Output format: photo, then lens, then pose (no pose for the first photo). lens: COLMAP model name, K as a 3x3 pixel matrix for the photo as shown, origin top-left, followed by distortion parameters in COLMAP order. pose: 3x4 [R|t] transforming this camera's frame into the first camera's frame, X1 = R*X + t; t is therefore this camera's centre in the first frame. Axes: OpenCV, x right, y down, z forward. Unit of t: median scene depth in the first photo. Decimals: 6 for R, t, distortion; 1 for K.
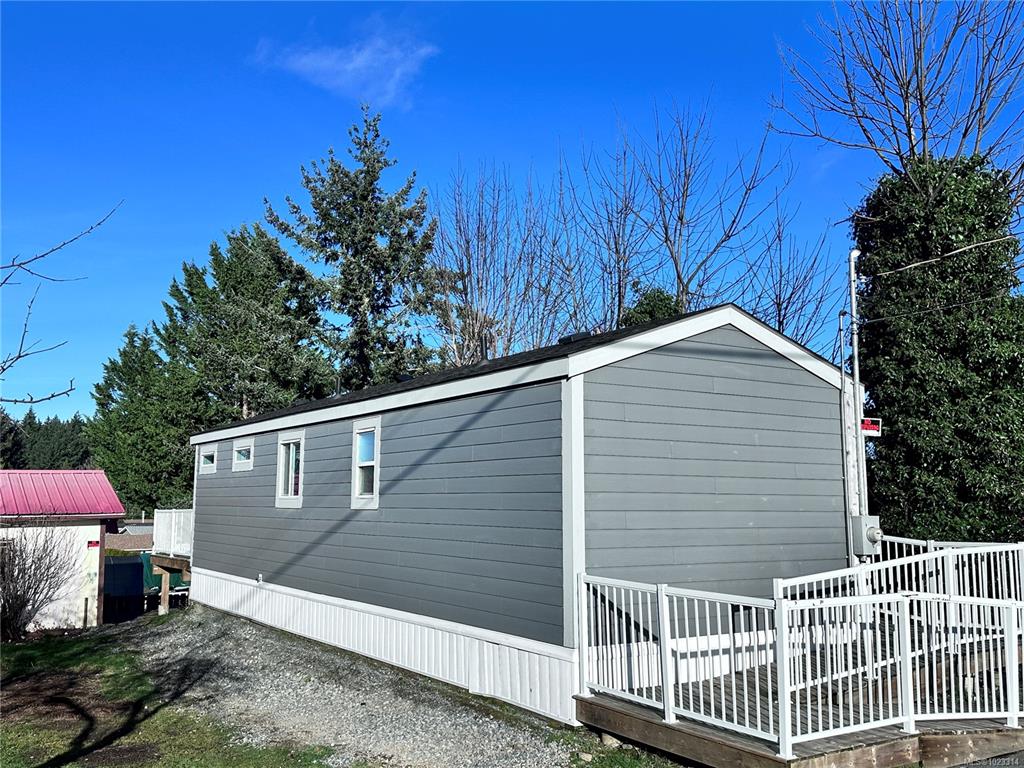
lens RADIAL K [[1020.8, 0, 512.0], [0, 1020.8, 384.0], [0, 0, 1]] dist [0.064160, -0.018052]
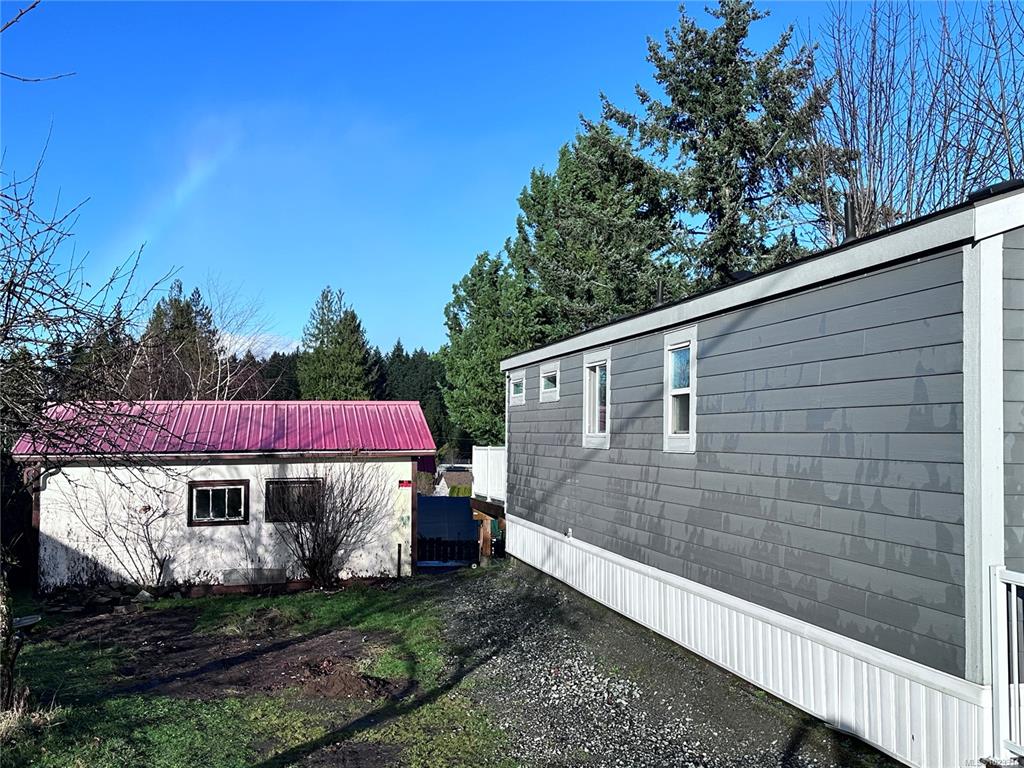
lens RADIAL K [[1135.8, 0, 512.0], [0, 1135.8, 408.6], [0, 0, 1]] dist [0.218256, -0.353382]
pose [[0.939152, 0.003516, -0.343484, 0.017685], [0.026115, 0.996323, 0.081602, 0.014033], [0.342508, -0.085607, 0.935607, 0.128979]]
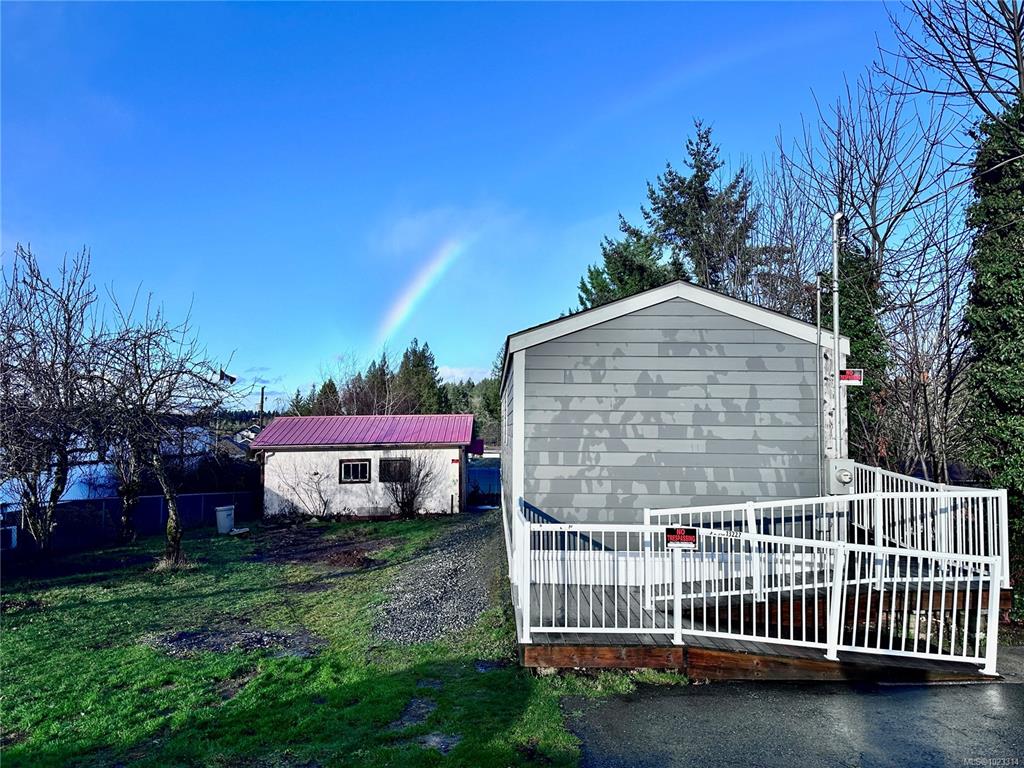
lens RADIAL K [[757.9, 0, 512.9], [0, 757.9, 415.3], [0, 0, 1]] dist [0.150560, -0.000024]
pose [[0.851409, -0.004584, -0.524483, 0.292998], [0.053762, 0.995458, 0.078572, -0.000814], [0.521740, -0.095094, 0.847788, 0.076355]]
